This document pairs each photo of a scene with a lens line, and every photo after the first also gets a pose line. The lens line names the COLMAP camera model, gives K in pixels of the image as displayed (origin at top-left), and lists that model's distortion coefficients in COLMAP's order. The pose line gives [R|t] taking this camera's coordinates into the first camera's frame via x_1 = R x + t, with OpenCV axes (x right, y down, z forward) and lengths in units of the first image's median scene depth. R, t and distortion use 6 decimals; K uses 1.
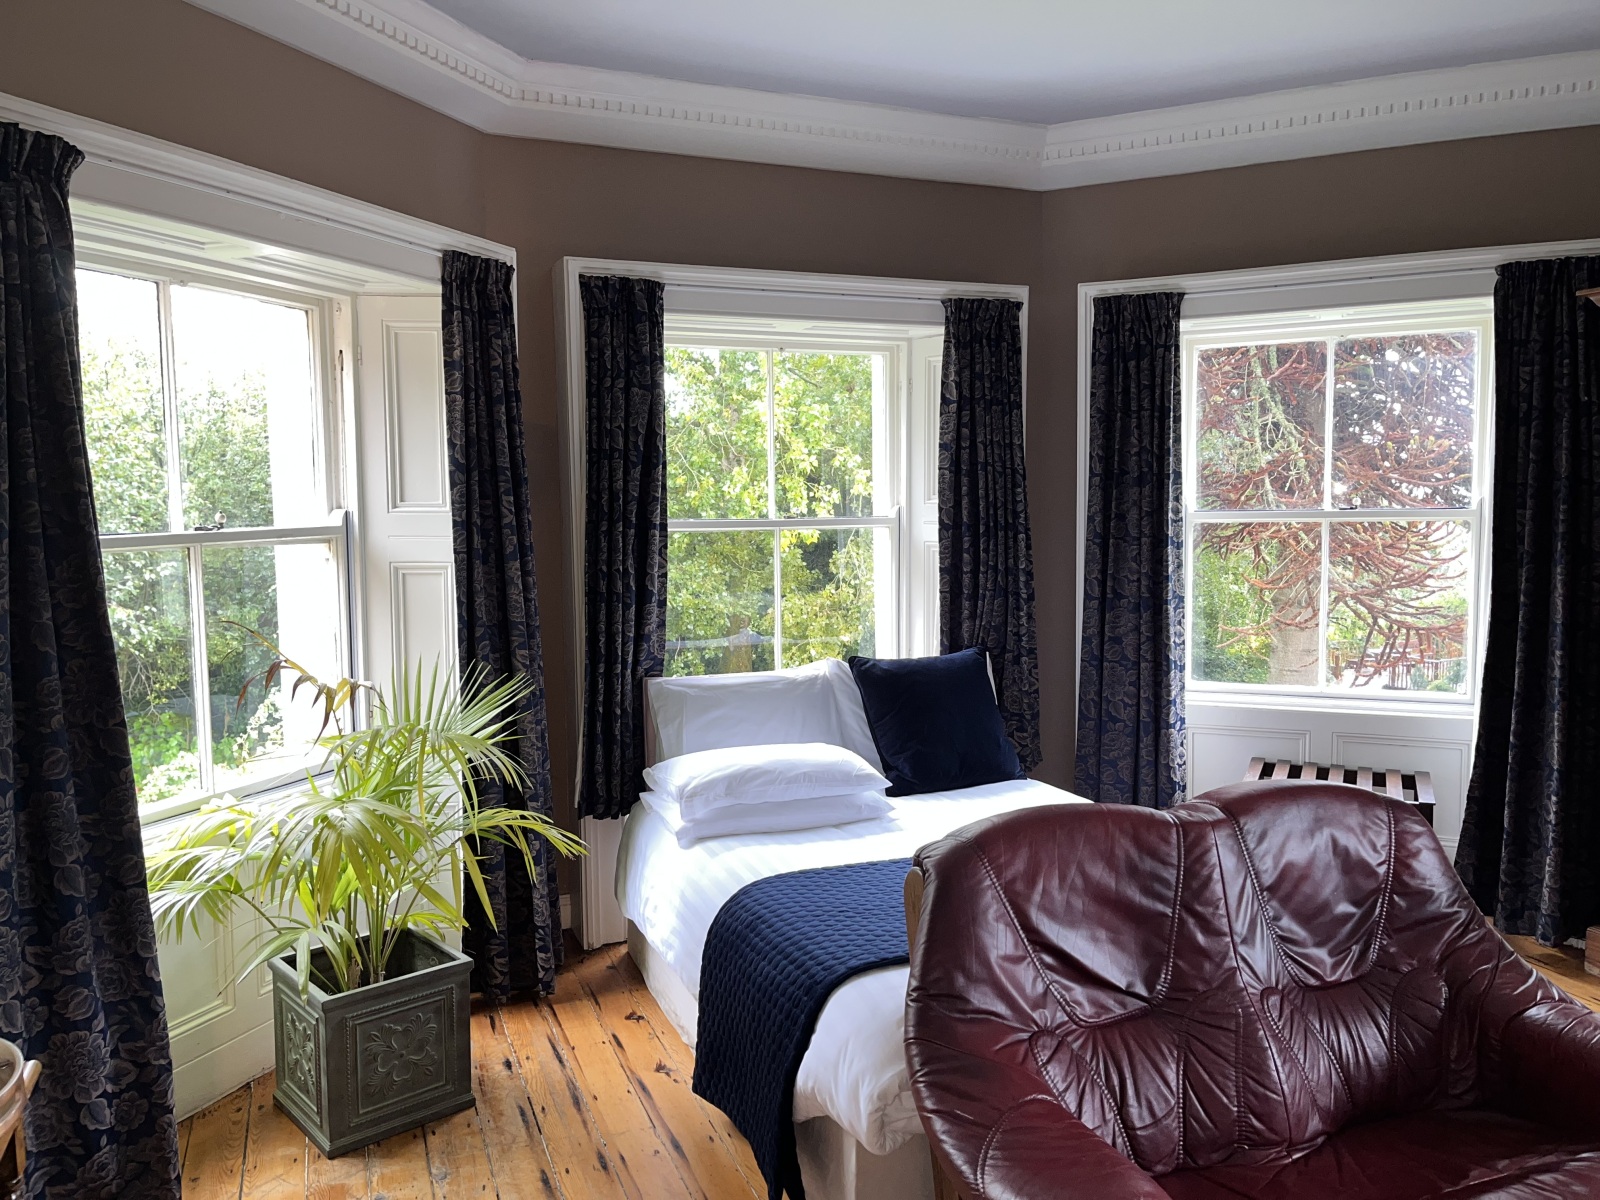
lens RADIAL K [[1209.6, 0, 792.8], [0, 1209.6, 598.9], [0, 0, 1]] dist [0.041100, -0.028090]
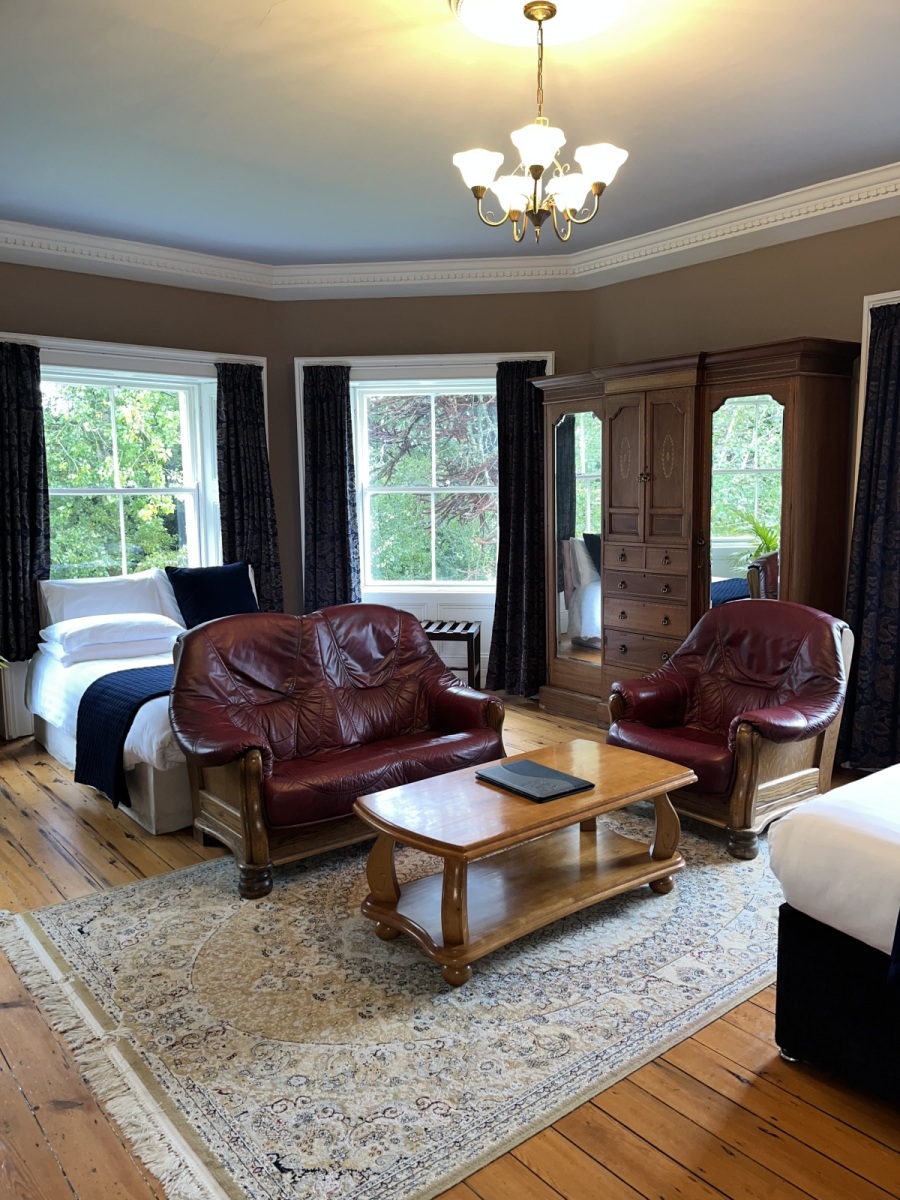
lens RADIAL K [[907.2, 0, 462.1], [0, 907.2, 610.8], [0, 0, 1]] dist [0.041100, -0.028090]
pose [[0.951271, -0.035060, 0.306357, 0.050096], [0.017894, 0.998117, 0.058665, 0.043135], [-0.307837, -0.050324, 0.950107, -0.411106]]
